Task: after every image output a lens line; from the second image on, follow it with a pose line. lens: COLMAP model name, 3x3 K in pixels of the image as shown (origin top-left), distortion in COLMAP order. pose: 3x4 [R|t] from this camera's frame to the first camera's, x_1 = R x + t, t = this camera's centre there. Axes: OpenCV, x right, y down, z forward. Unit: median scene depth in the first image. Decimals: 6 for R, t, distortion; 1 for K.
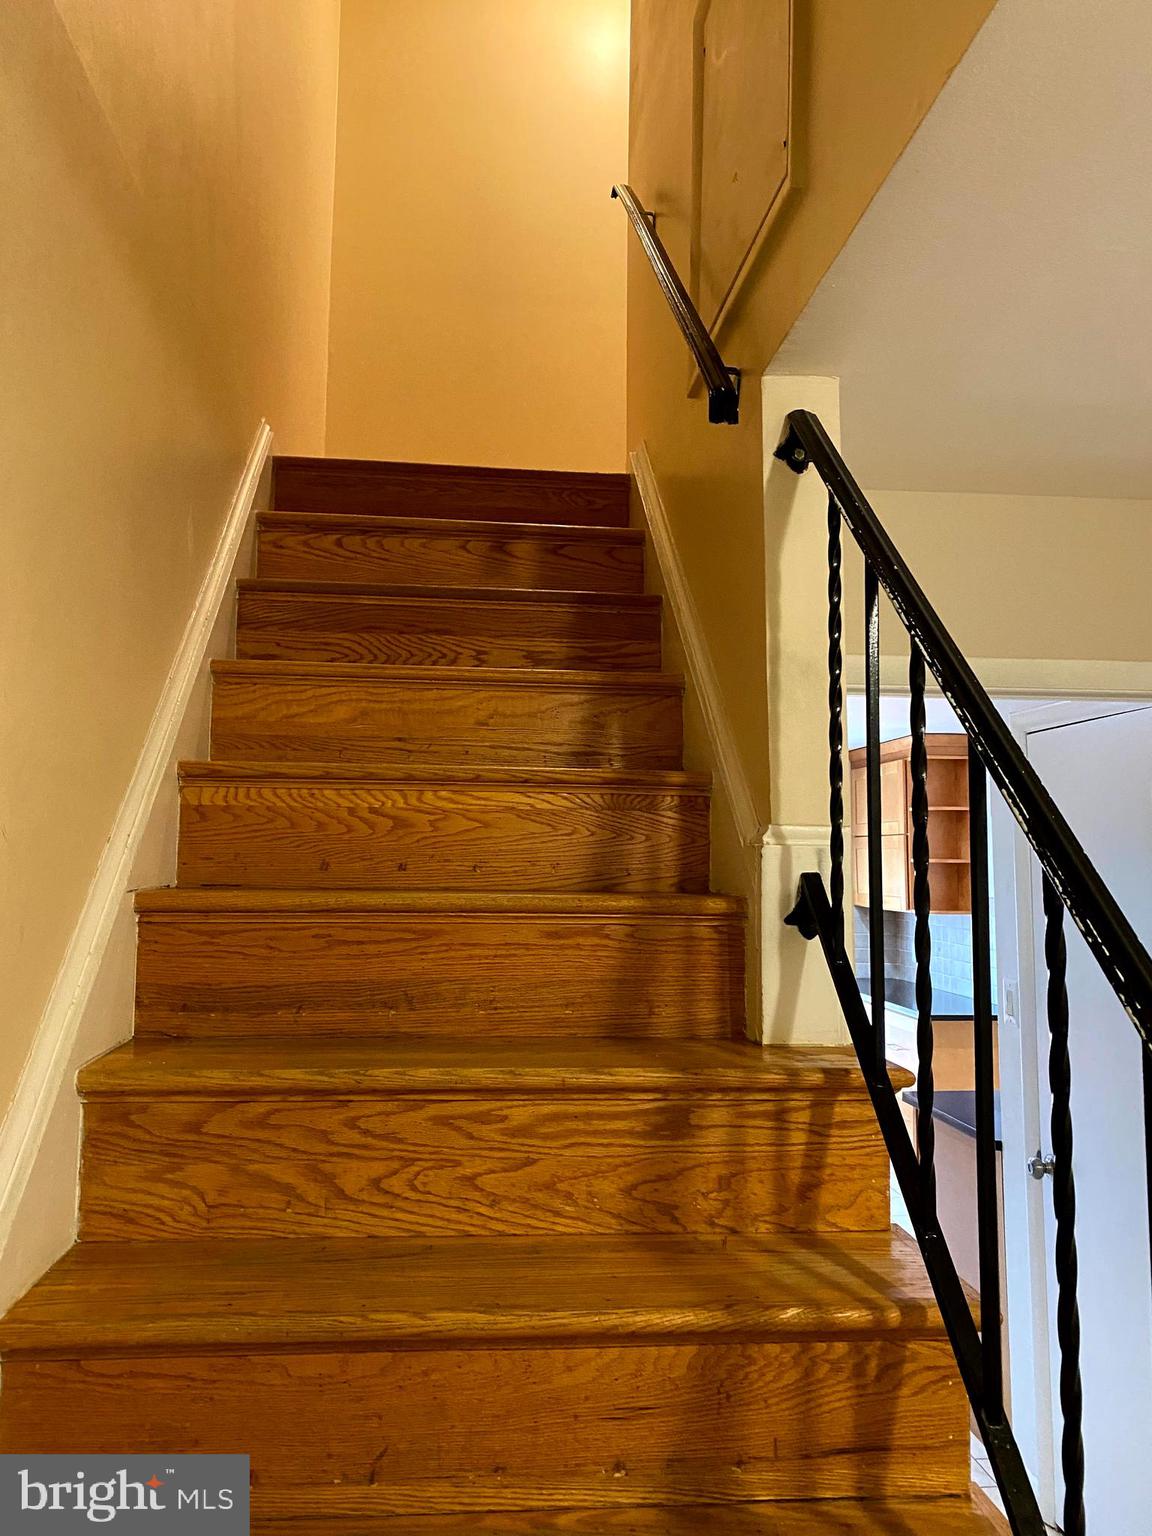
lens RADIAL K [[1182.5, 0, 573.5], [0, 1182.5, 754.6], [0, 0, 1]] dist [0.062115, -0.068852]
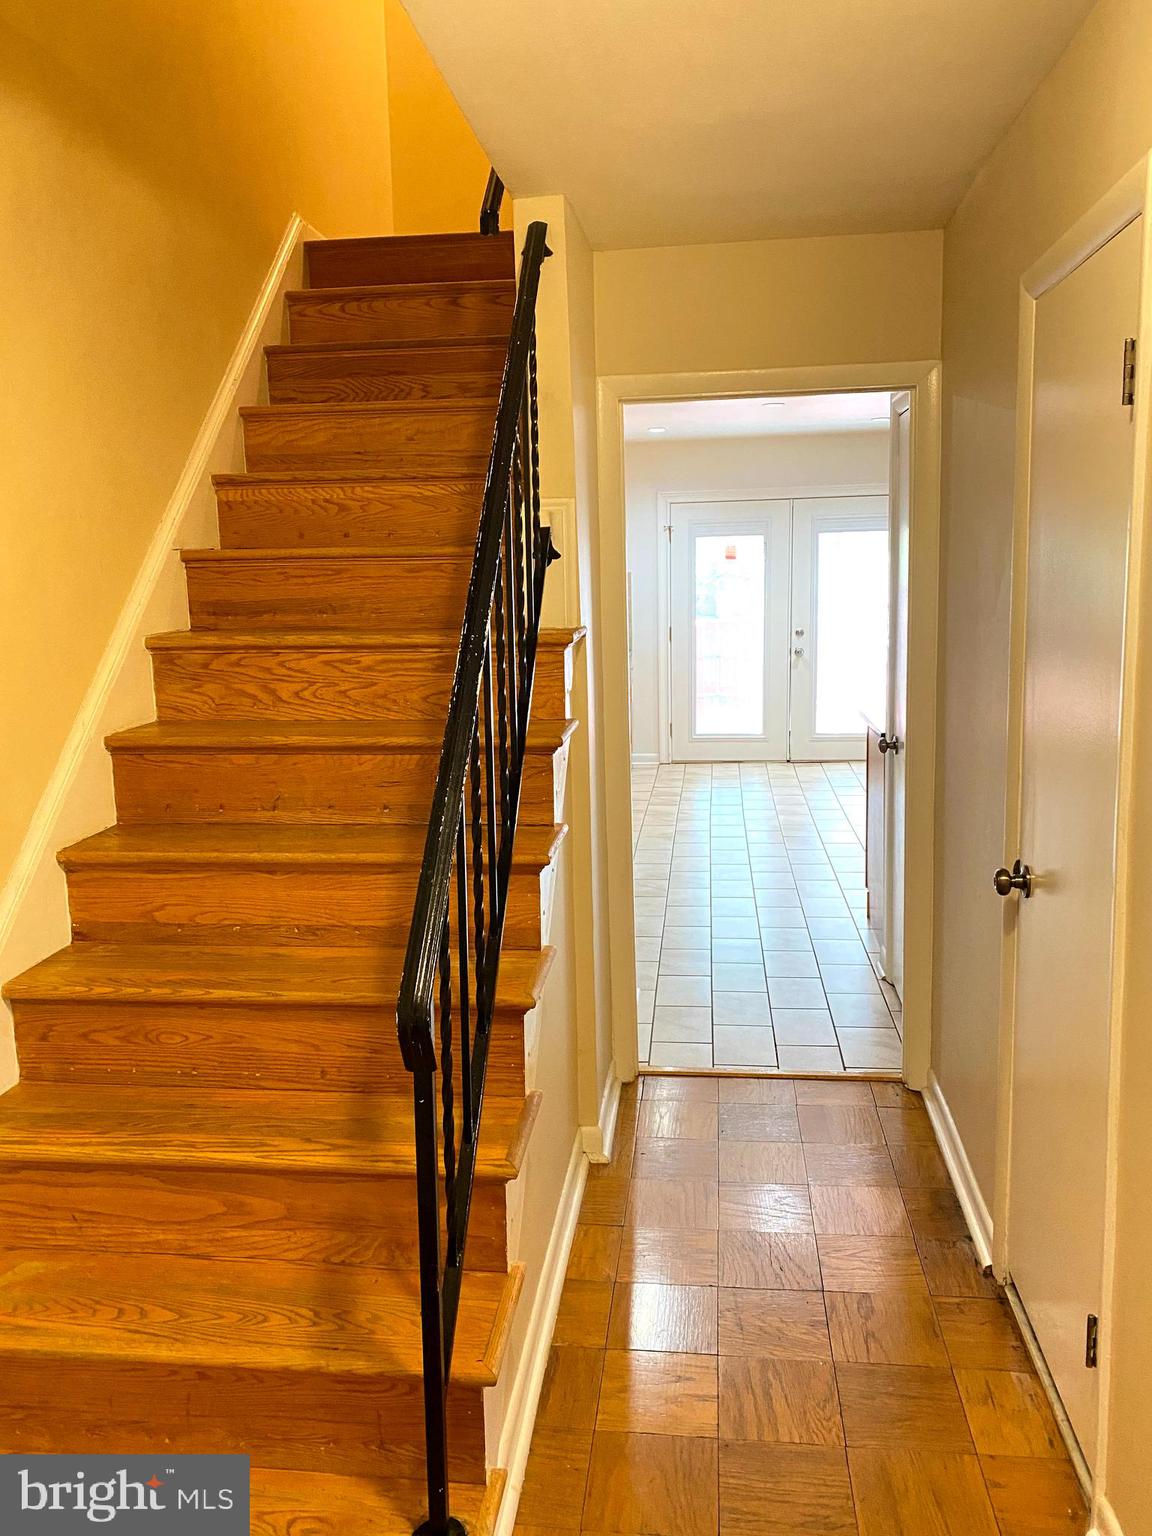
lens RADIAL K [[1182.5, 0, 584.0], [0, 1182.5, 756.4], [0, 0, 1]] dist [0.062115, -0.068852]
pose [[0.976591, -0.000465, -0.215106, 0.595562], [0.054677, 0.967690, 0.246143, 0.005313], [0.208041, -0.252142, 0.945063, -0.637250]]
